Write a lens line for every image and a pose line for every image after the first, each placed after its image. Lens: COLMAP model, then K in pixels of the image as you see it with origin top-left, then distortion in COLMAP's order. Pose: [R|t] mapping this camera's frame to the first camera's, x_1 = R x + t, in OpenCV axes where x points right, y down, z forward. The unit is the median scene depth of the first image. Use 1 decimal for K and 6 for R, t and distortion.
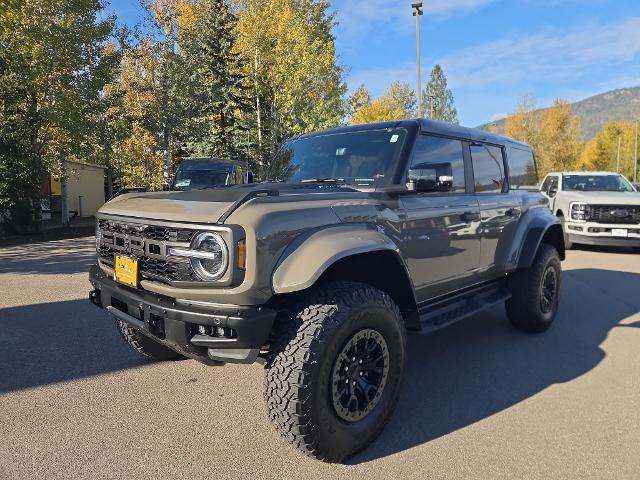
lens RADIAL K [[441.8, 0, 320.0], [0, 441.8, 240.0], [0, 0, 1]] dist [0.026037, -0.033362]
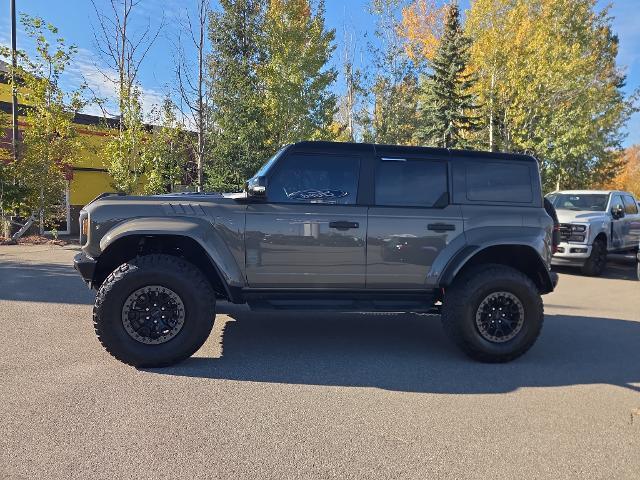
lens RADIAL K [[441.8, 0, 320.0], [0, 441.8, 240.0], [0, 0, 1]] dist [0.026037, -0.033362]
pose [[0.780407, 0.074376, -0.620832, 0.193964], [-0.099360, 0.995035, -0.005693, -0.001670], [0.617327, 0.066129, 0.783923, 0.011543]]
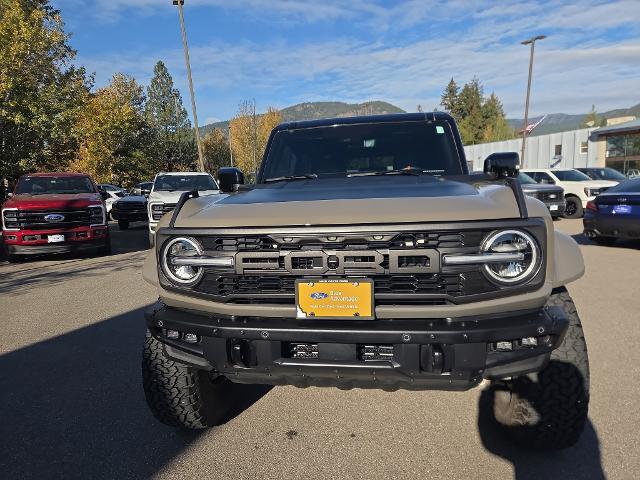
lens RADIAL K [[441.8, 0, 320.0], [0, 441.8, 240.0], [0, 0, 1]] dist [0.026037, -0.033362]
pose [[0.801655, -0.097301, 0.589814, -0.112412], [0.099423, 0.994624, 0.028949, -0.006259], [-0.589460, 0.035434, 0.807020, 0.057145]]
